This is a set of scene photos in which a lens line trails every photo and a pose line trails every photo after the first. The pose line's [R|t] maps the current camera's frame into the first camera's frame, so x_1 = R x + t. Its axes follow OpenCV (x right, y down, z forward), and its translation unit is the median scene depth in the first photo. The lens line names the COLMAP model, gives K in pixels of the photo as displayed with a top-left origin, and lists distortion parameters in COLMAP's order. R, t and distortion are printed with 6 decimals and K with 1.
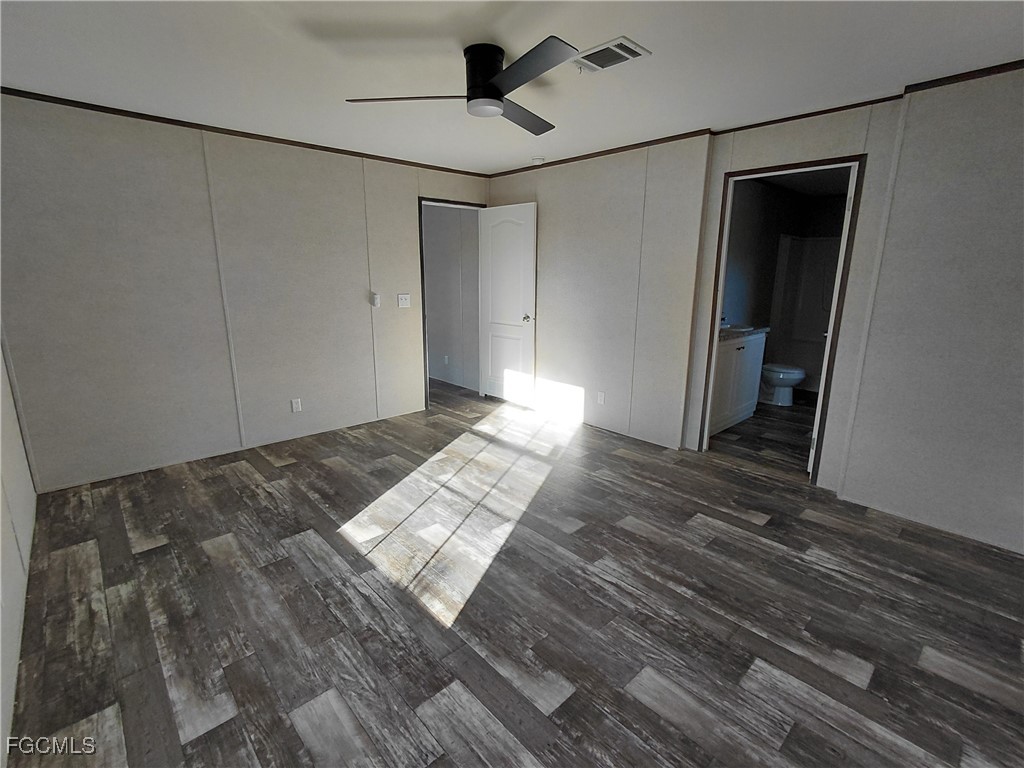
lens RADIAL K [[475.8, 0, 512.0], [0, 475.8, 384.0], [0, 0, 1]] dist [-0.003687, -0.001073]
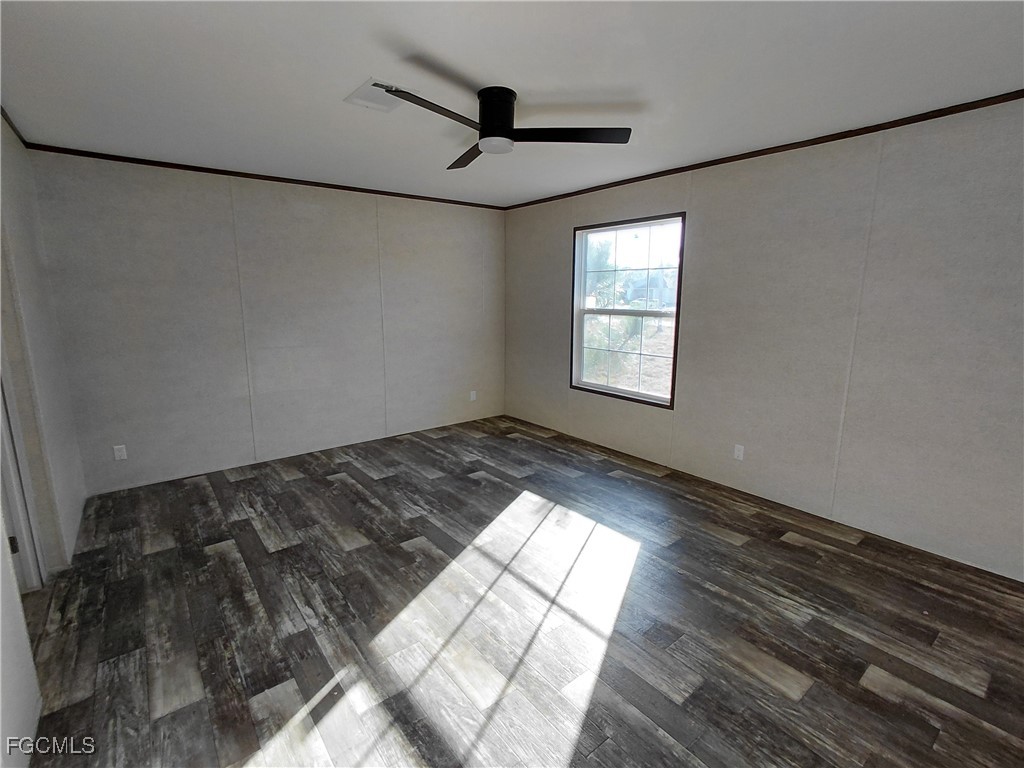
lens RADIAL K [[475.8, 0, 512.0], [0, 475.8, 384.0], [0, 0, 1]] dist [-0.003687, -0.001073]
pose [[-0.996525, -0.023505, 0.079909, -0.166481], [0.011618, 0.910760, 0.412772, -0.461448], [-0.082480, 0.412266, -0.907322, 1.868759]]
